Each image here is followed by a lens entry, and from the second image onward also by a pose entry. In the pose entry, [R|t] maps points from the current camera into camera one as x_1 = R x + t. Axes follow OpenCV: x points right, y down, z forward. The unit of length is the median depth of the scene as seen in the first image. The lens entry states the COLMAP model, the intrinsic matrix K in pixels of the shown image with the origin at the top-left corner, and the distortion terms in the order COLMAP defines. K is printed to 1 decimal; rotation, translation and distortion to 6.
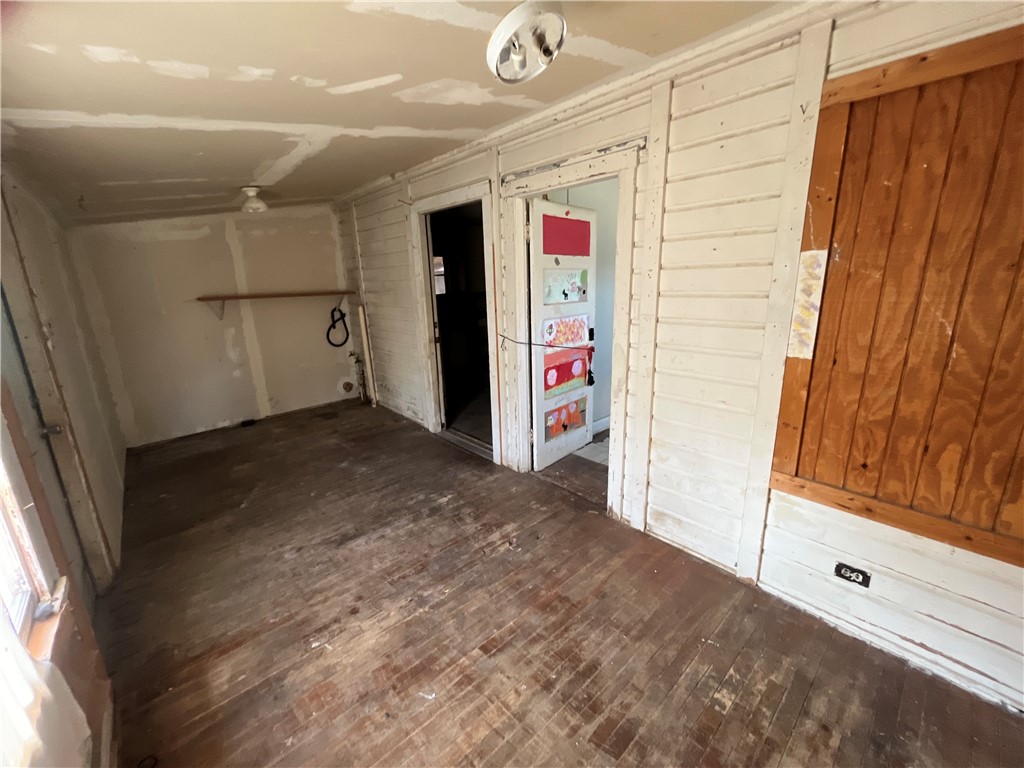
lens RADIAL K [[414.2, 0, 512.2], [0, 414.2, 383.7], [0, 0, 1]] dist [-0.000610, -0.001196]
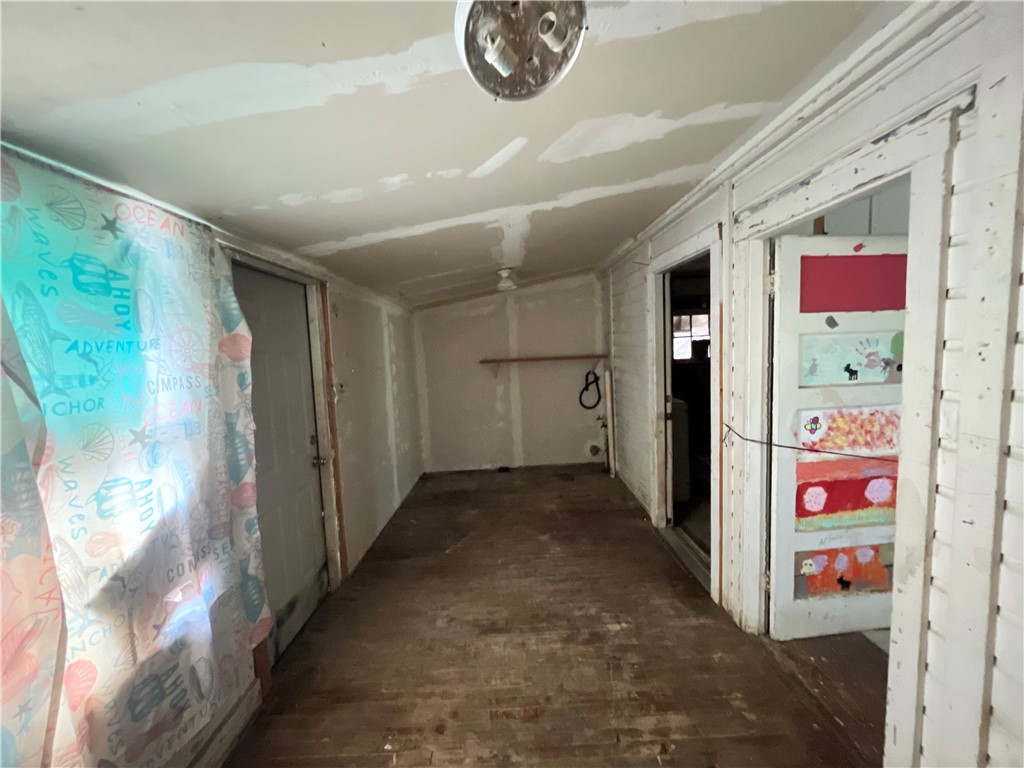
lens RADIAL K [[414.2, 0, 513.1], [0, 414.2, 384.1], [0, 0, 1]] dist [-0.000610, -0.001196]
pose [[0.746278, 0.057722, -0.663127, 0.173303], [-0.141690, 0.987176, -0.073529, -0.082899], [0.650379, 0.148832, 0.744887, 0.213192]]
